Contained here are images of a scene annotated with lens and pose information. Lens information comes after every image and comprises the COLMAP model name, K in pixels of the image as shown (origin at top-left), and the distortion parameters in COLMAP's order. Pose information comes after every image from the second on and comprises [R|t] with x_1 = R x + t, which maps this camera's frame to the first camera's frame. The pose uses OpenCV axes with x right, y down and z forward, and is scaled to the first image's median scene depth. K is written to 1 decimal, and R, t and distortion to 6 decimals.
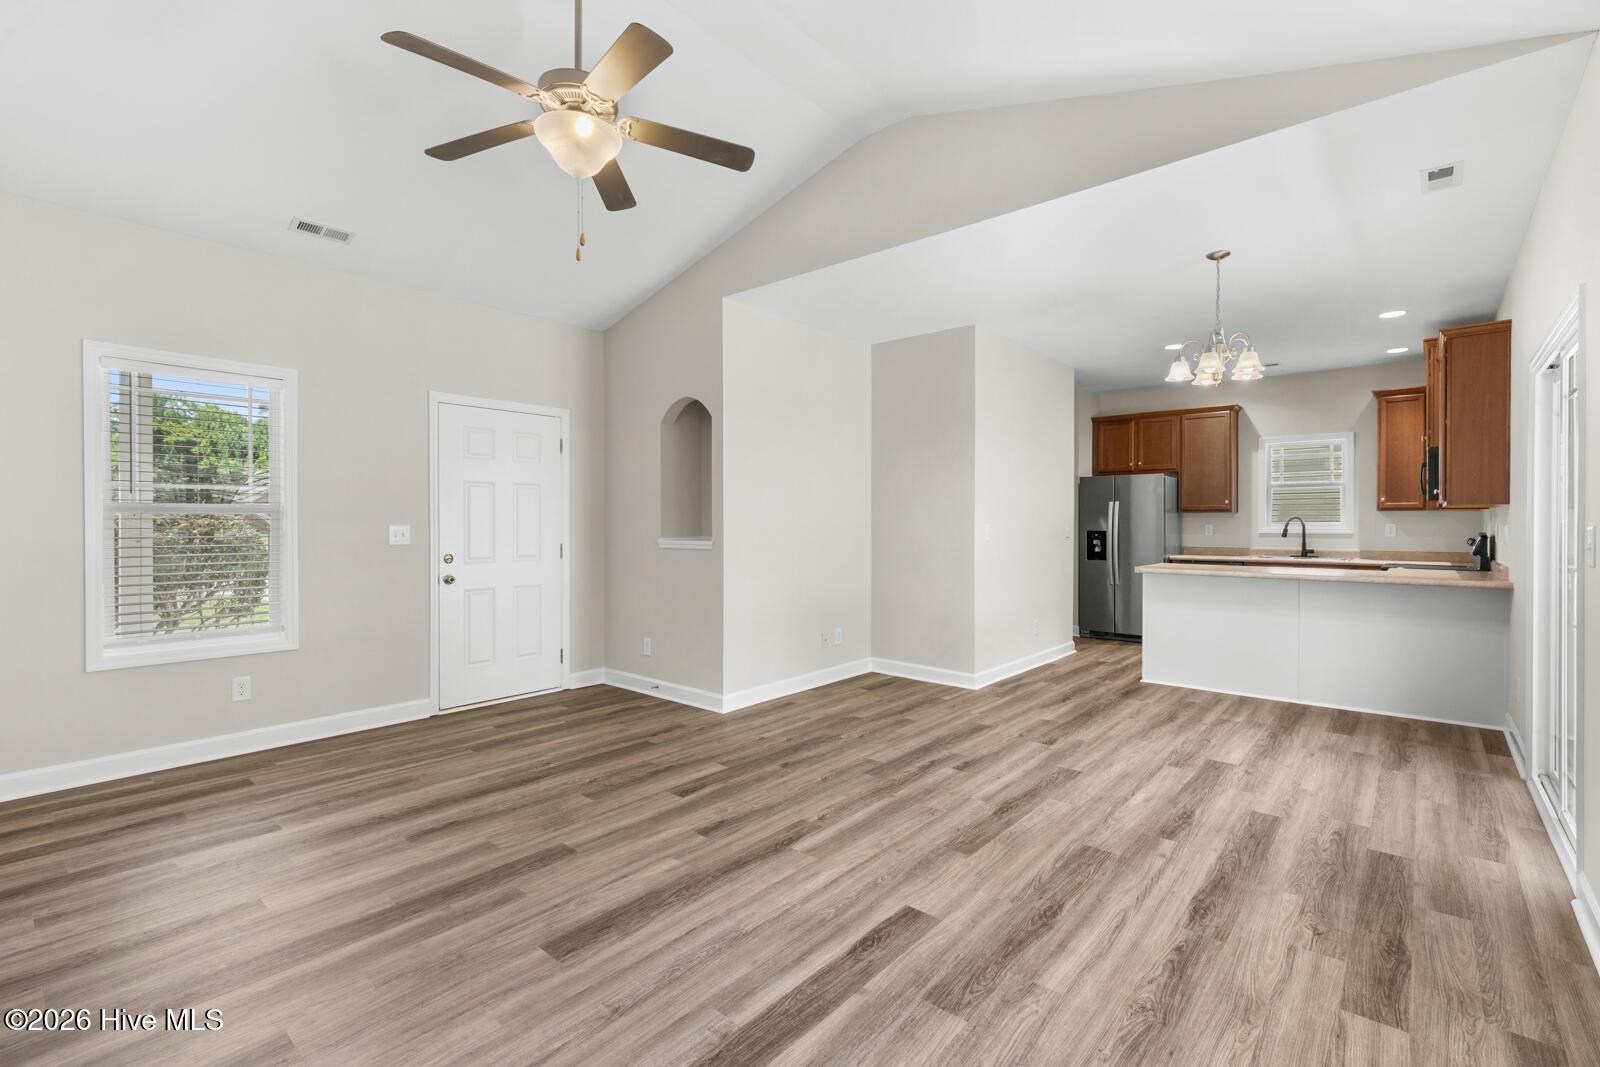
lens RADIAL K [[713.8, 0, 823.5], [0, 713.8, 528.2], [0, 0, 1]] dist [0.000662, -0.000198]
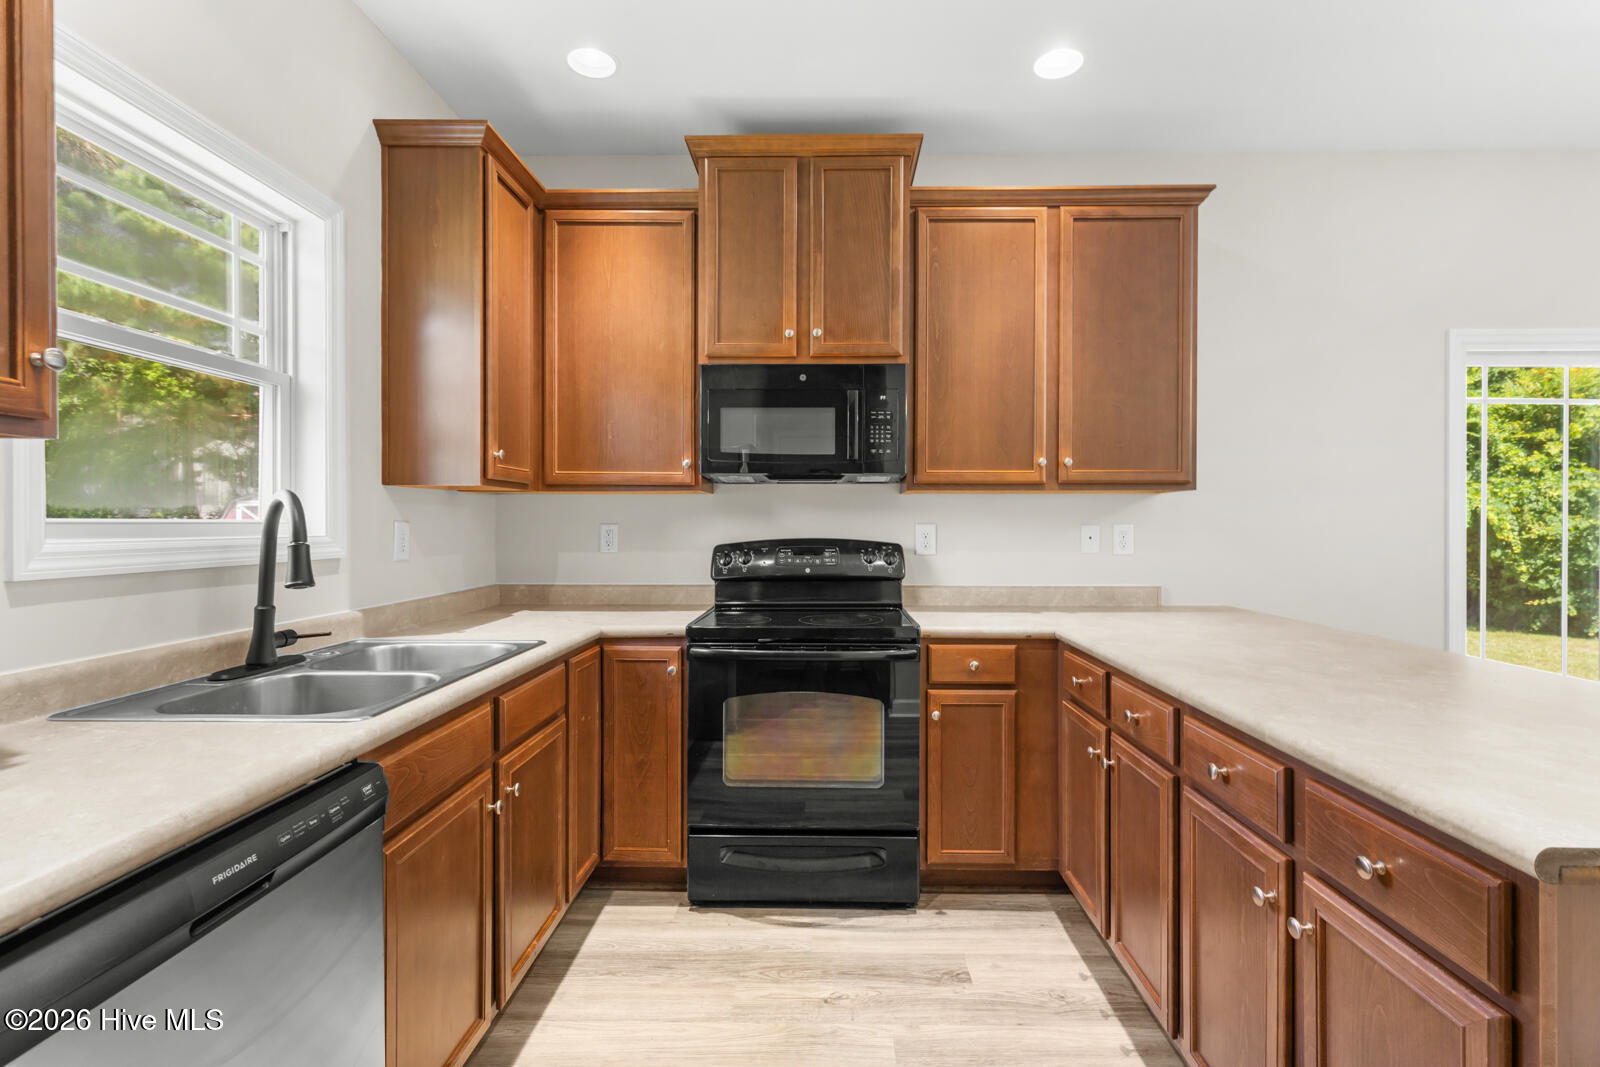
lens RADIAL K [[713.8, 0, 823.5], [0, 713.8, 528.2], [0, 0, 1]] dist [0.000662, -0.000198]
pose [[-0.635421, -0.003518, 0.772158, 0.384916], [0.010726, 0.999853, 0.013382, -0.005387], [-0.772091, 0.016785, -0.635290, 1.022882]]
